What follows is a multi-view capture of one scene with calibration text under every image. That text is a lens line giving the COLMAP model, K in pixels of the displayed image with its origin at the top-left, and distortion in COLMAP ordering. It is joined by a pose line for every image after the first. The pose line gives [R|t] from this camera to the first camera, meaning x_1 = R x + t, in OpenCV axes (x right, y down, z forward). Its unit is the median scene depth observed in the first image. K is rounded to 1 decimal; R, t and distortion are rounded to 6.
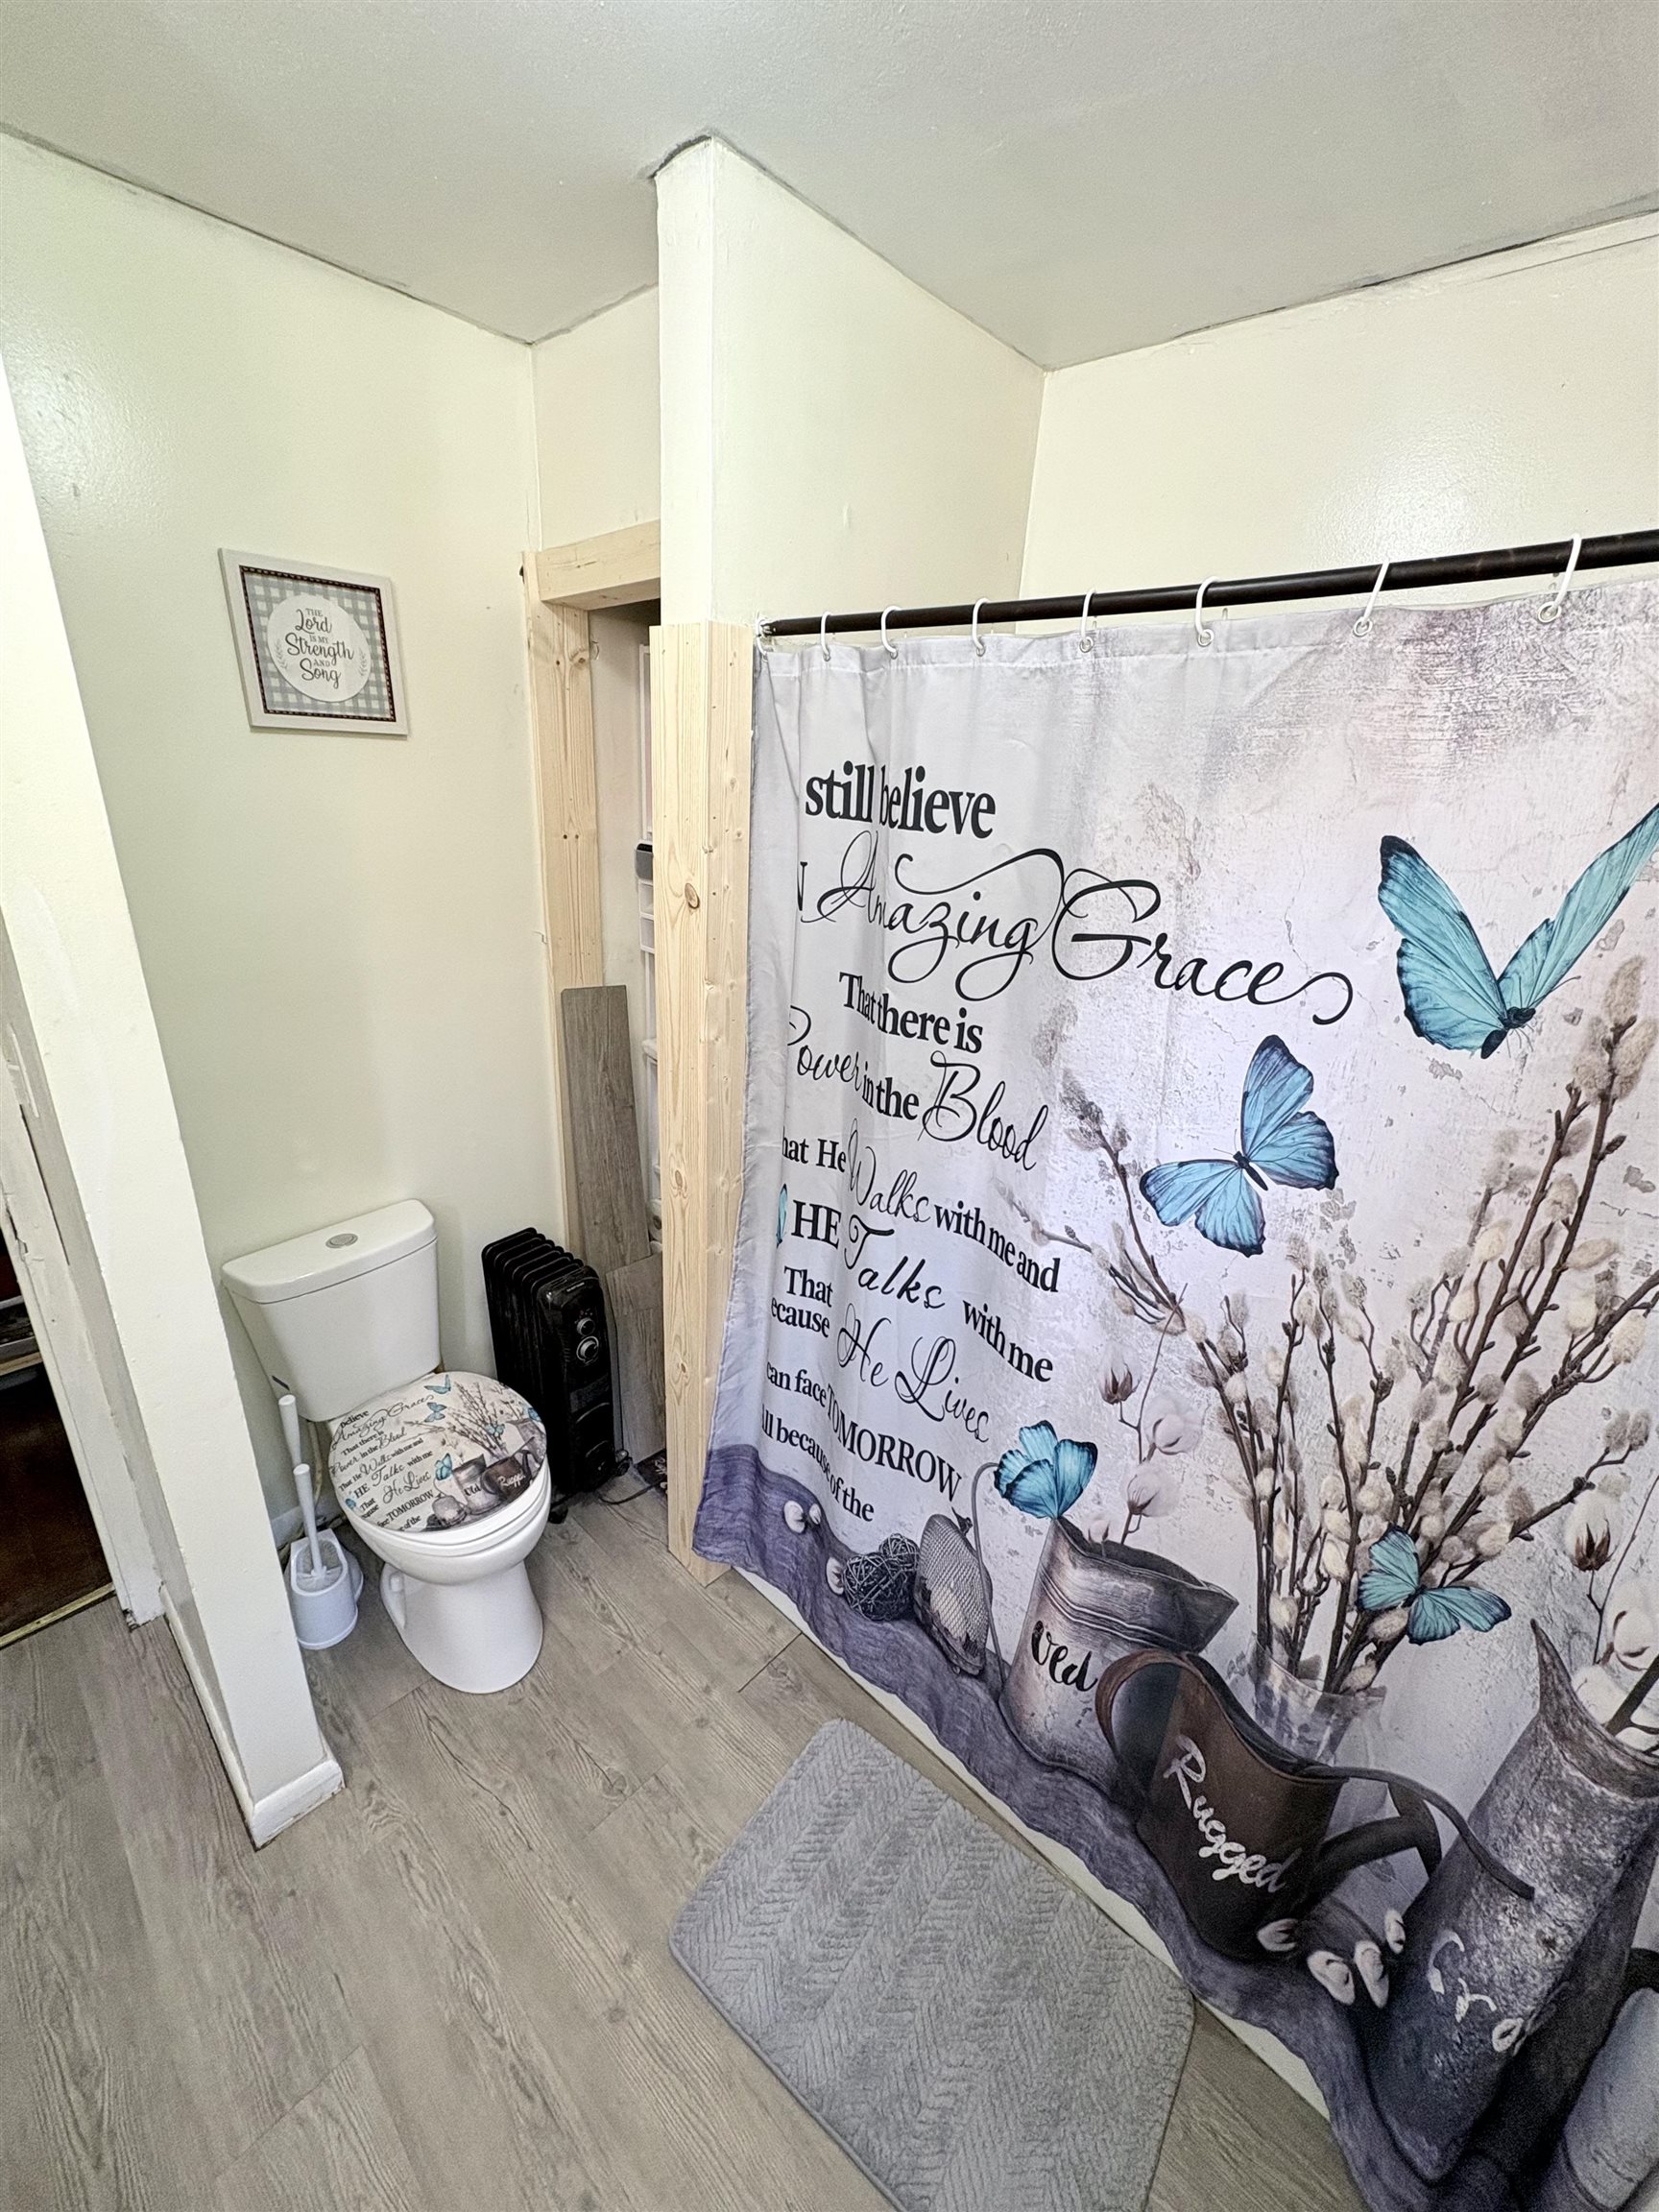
lens RADIAL K [[879.3, 0, 832.3], [0, 879.3, 1105.7], [0, 0, 1]] dist [-0.000115, -0.000005]
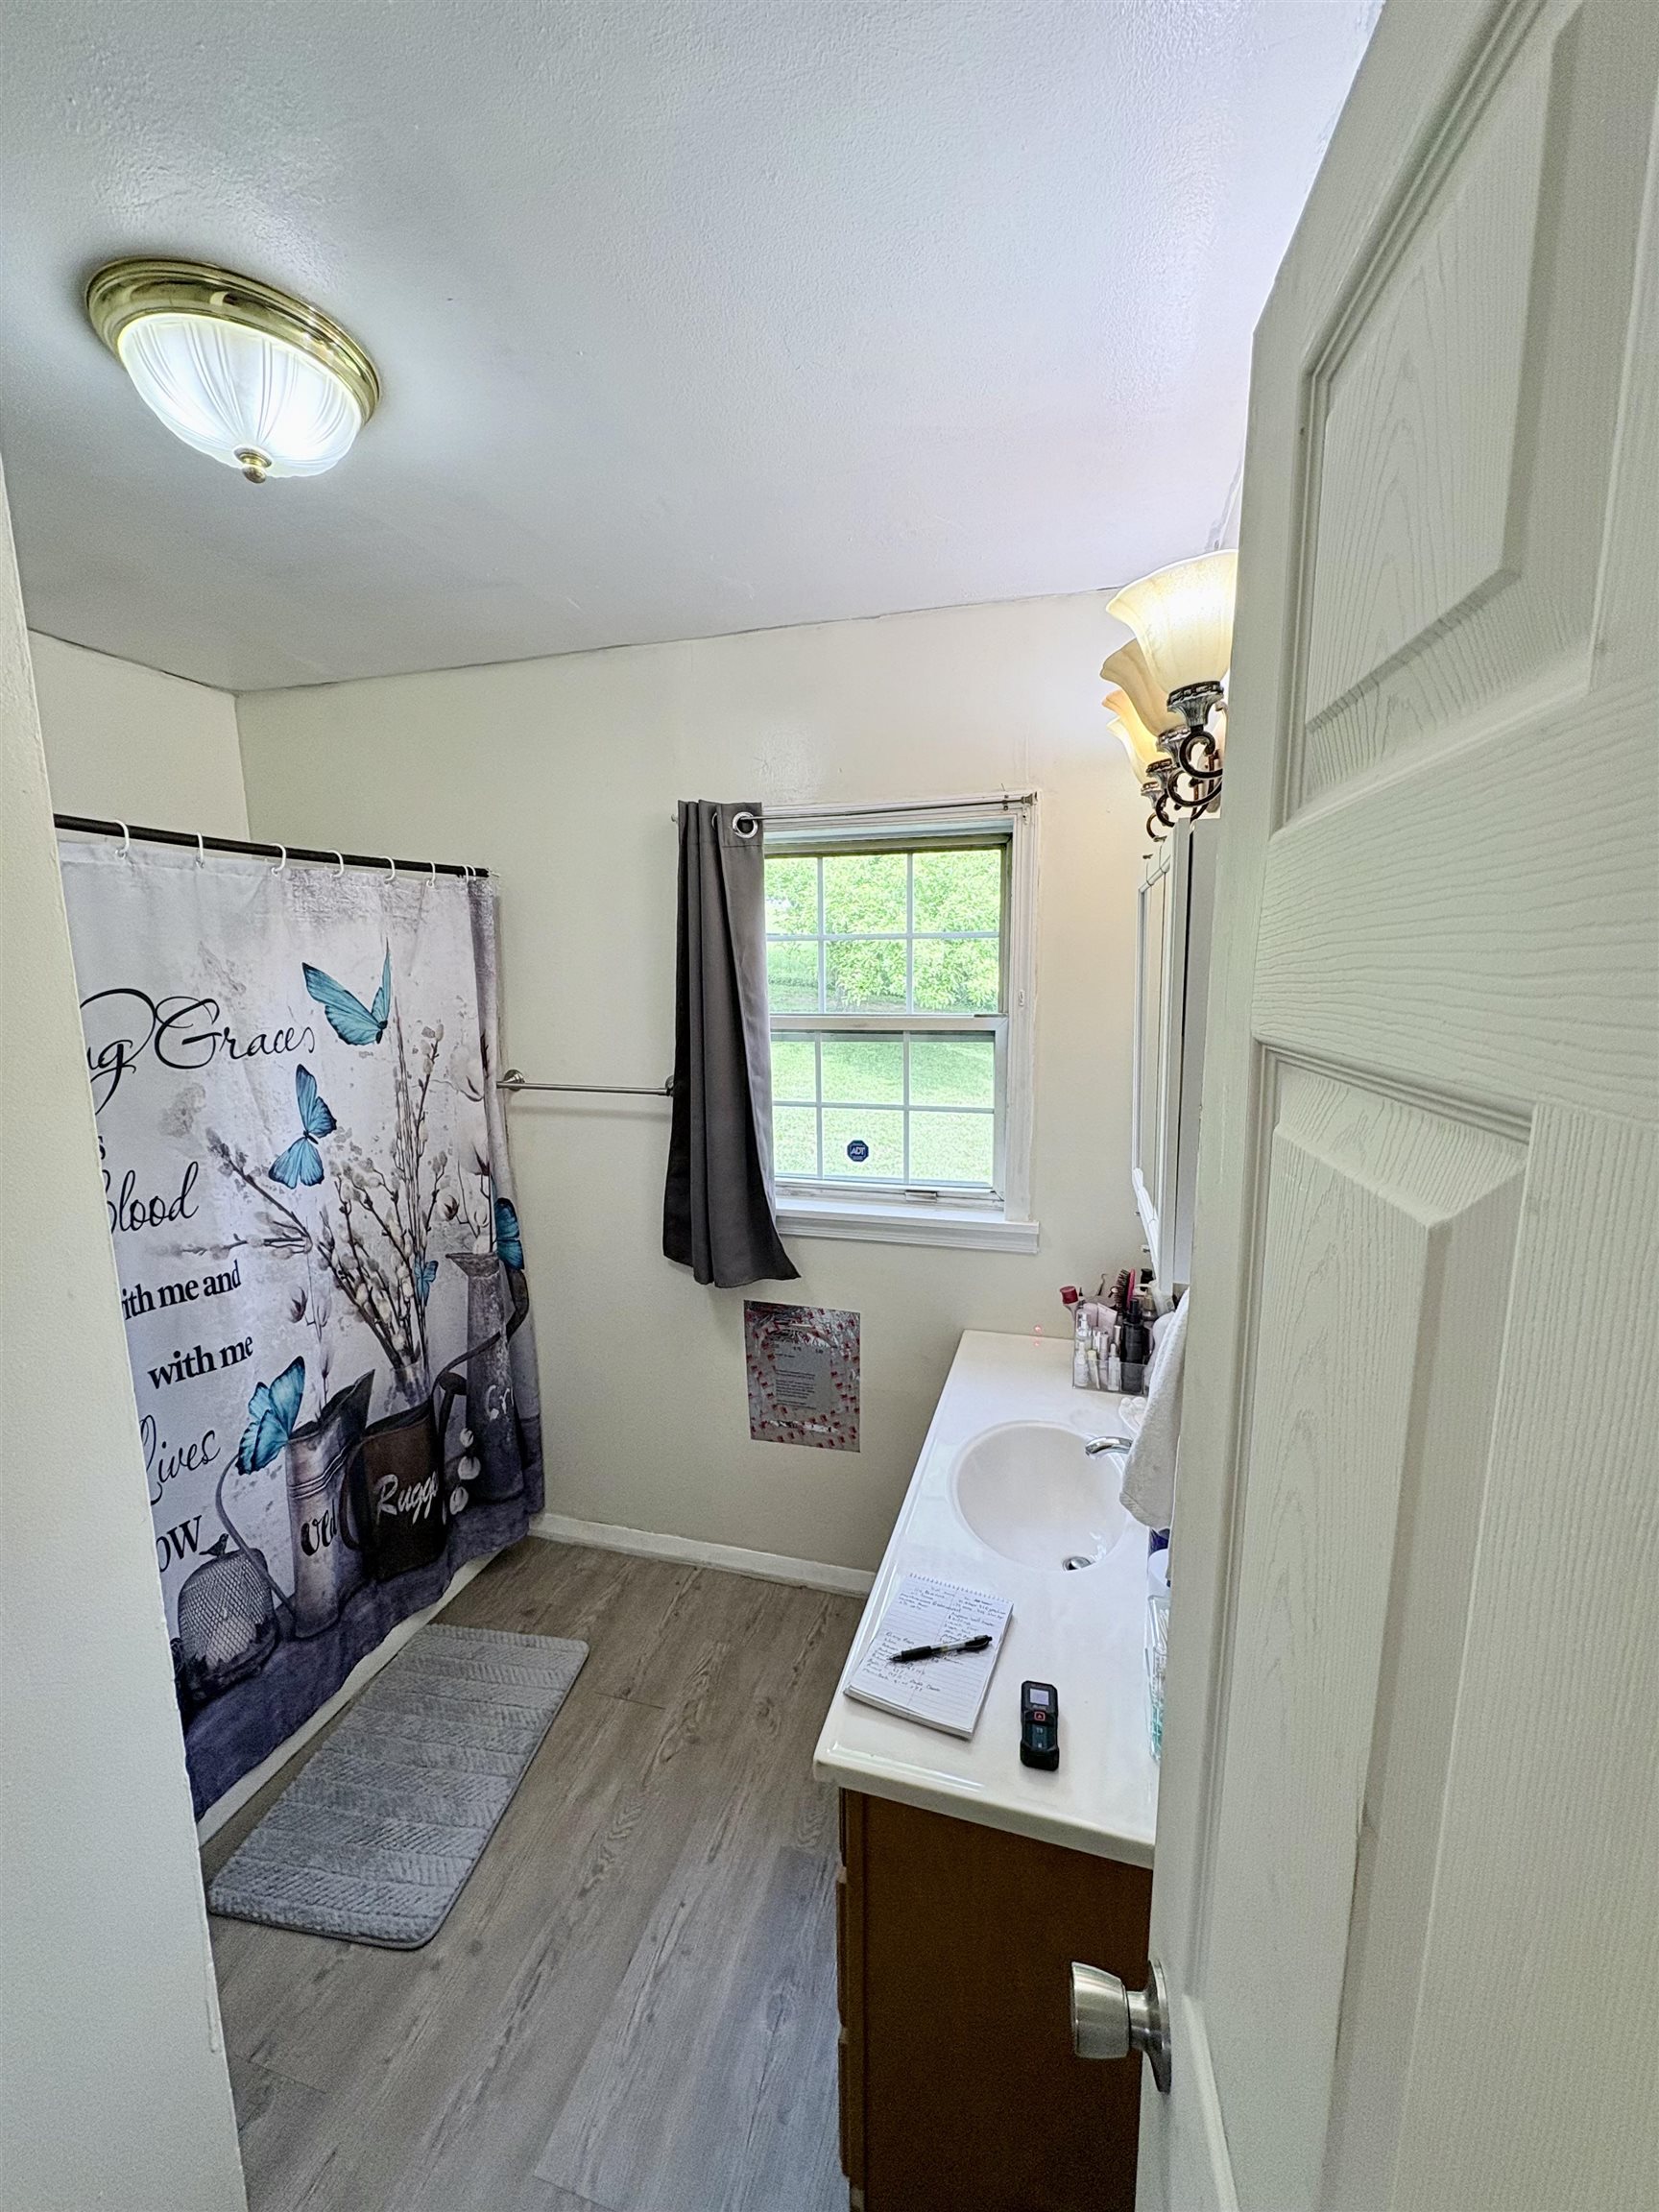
lens RADIAL K [[879.3, 0, 835.5], [0, 879.3, 1104.8], [0, 0, 1]] dist [-0.000115, -0.000005]
pose [[-0.456494, -0.183850, 0.870525, -1.457751], [0.301157, 0.888736, 0.345619, -0.263781], [-0.837208, 0.419938, -0.350335, 0.609555]]
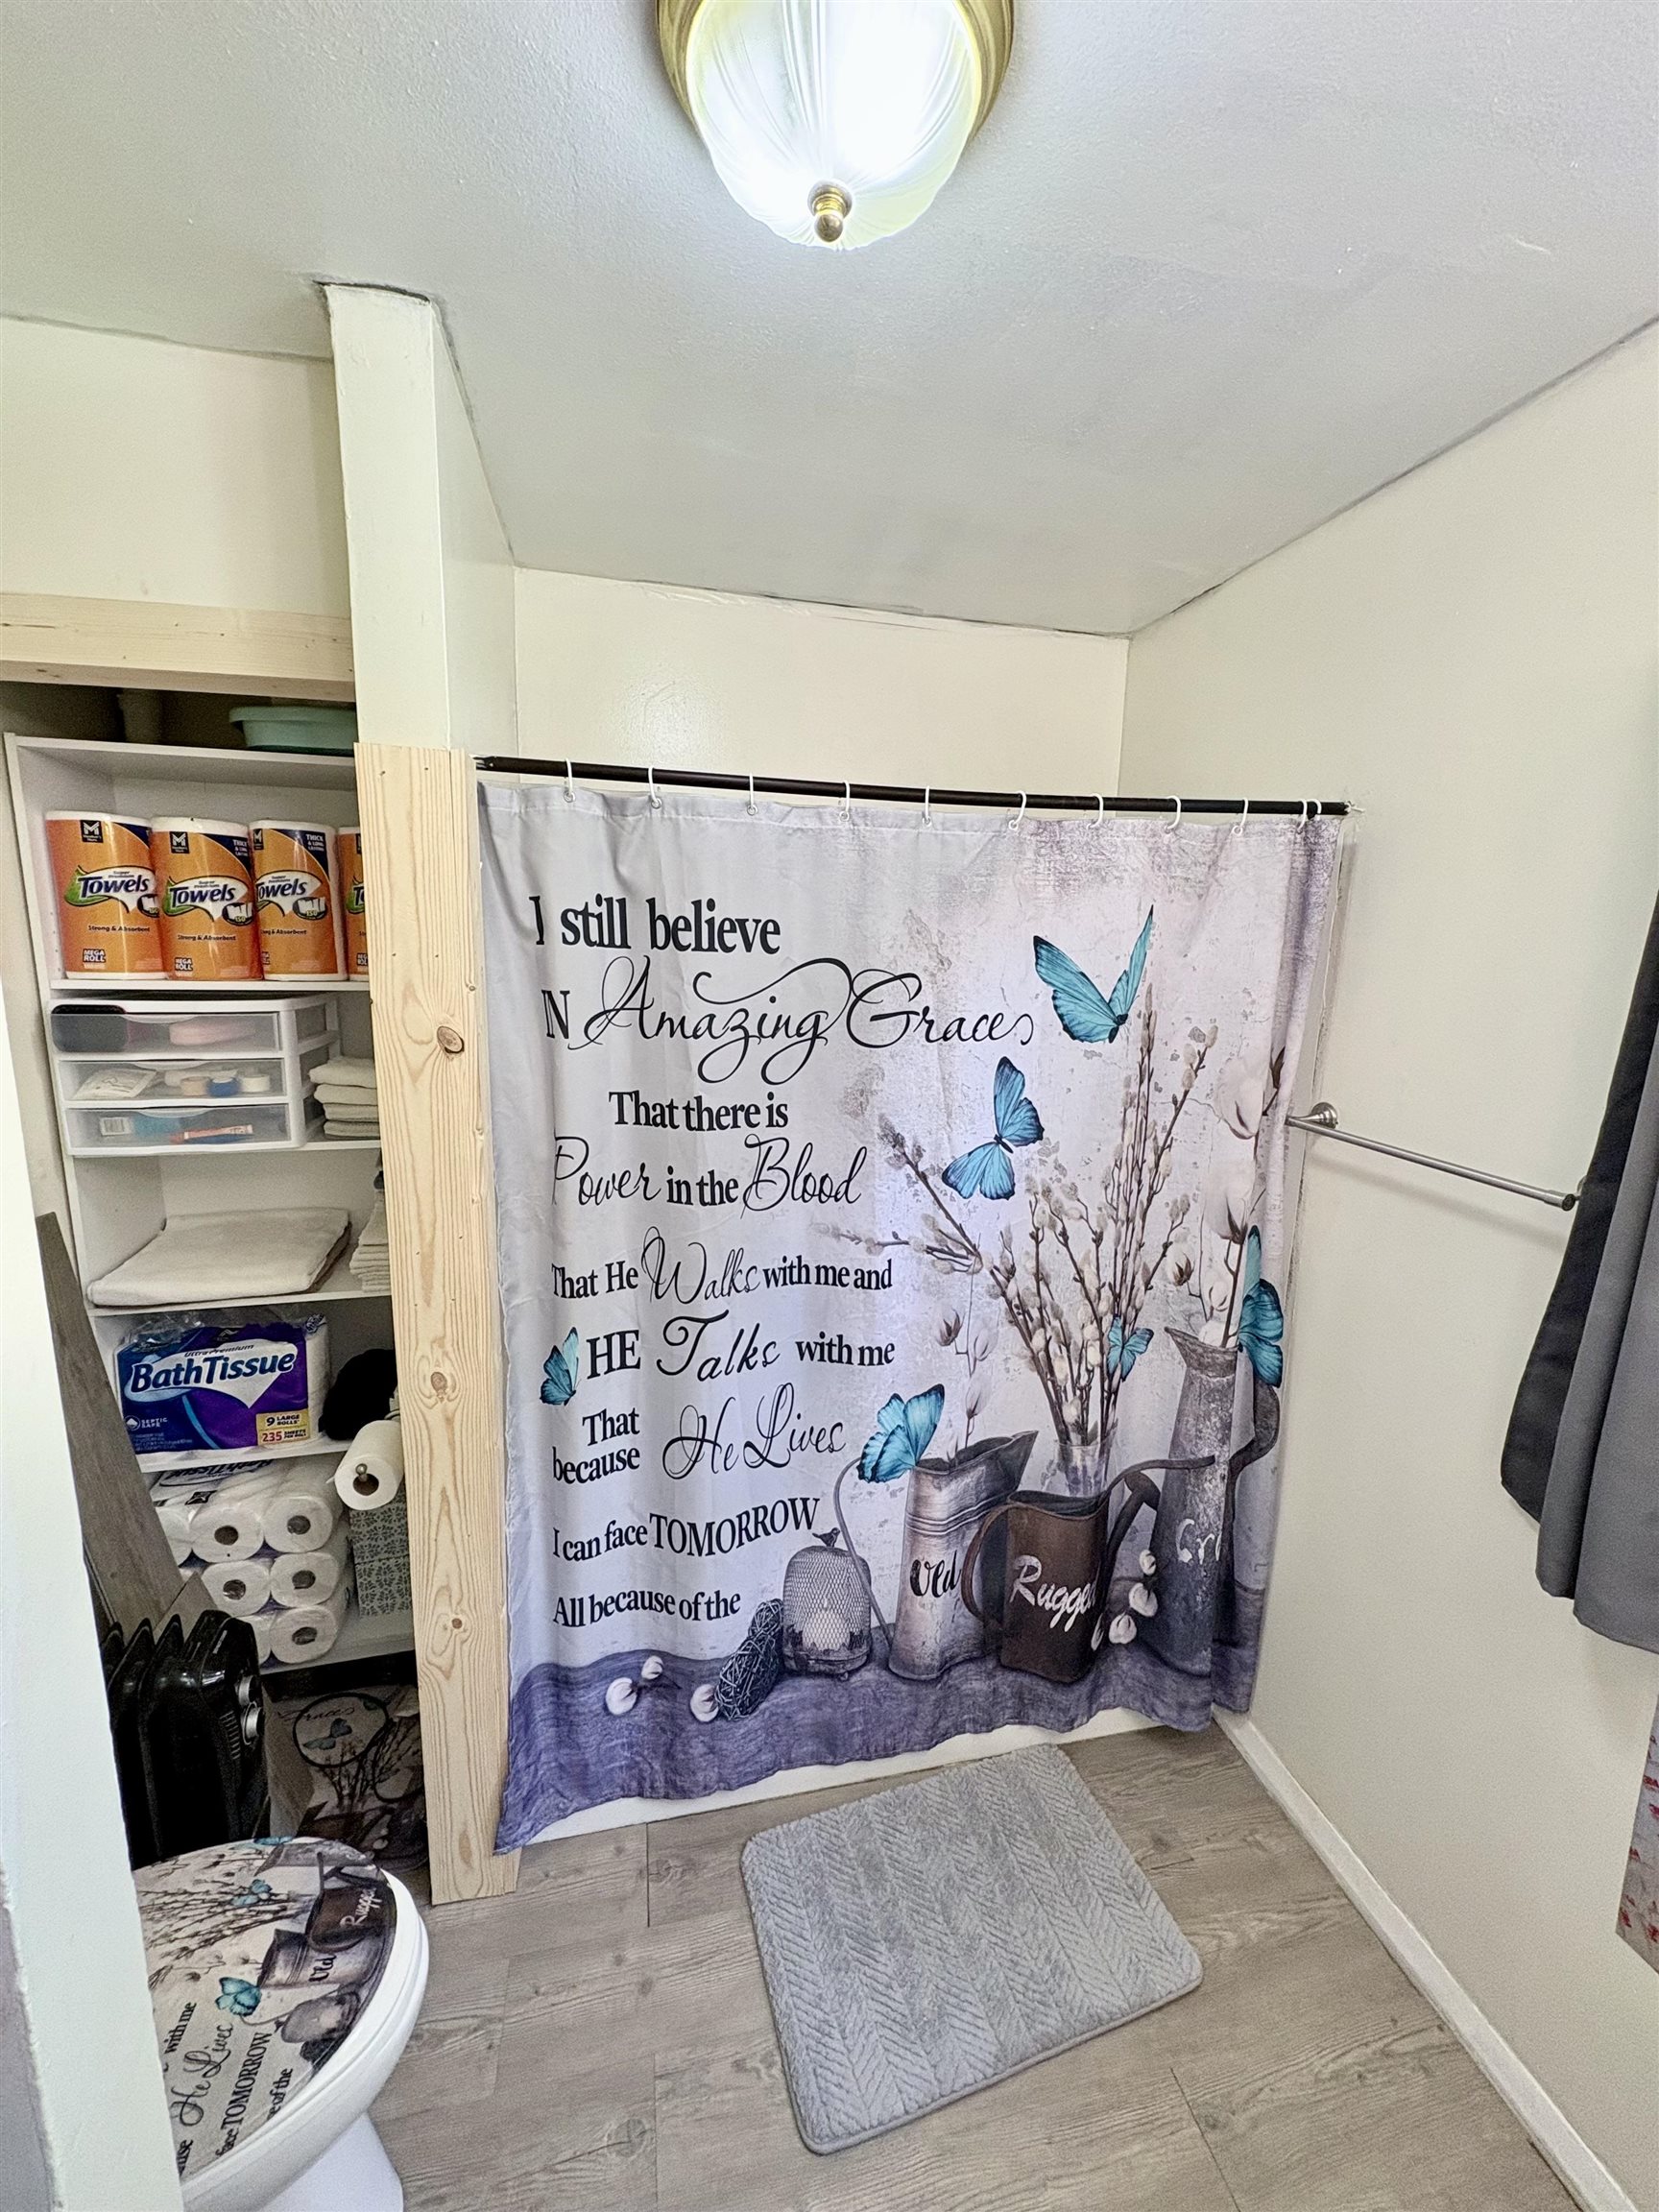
lens RADIAL K [[879.3, 0, 830.9], [0, 879.3, 1103.2], [0, 0, 1]] dist [-0.000115, -0.000005]
pose [[0.562953, -0.188768, 0.804643, -0.842486], [0.296690, 0.954833, 0.016429, -0.100766], [-0.771400, 0.229481, 0.593532, 0.251791]]
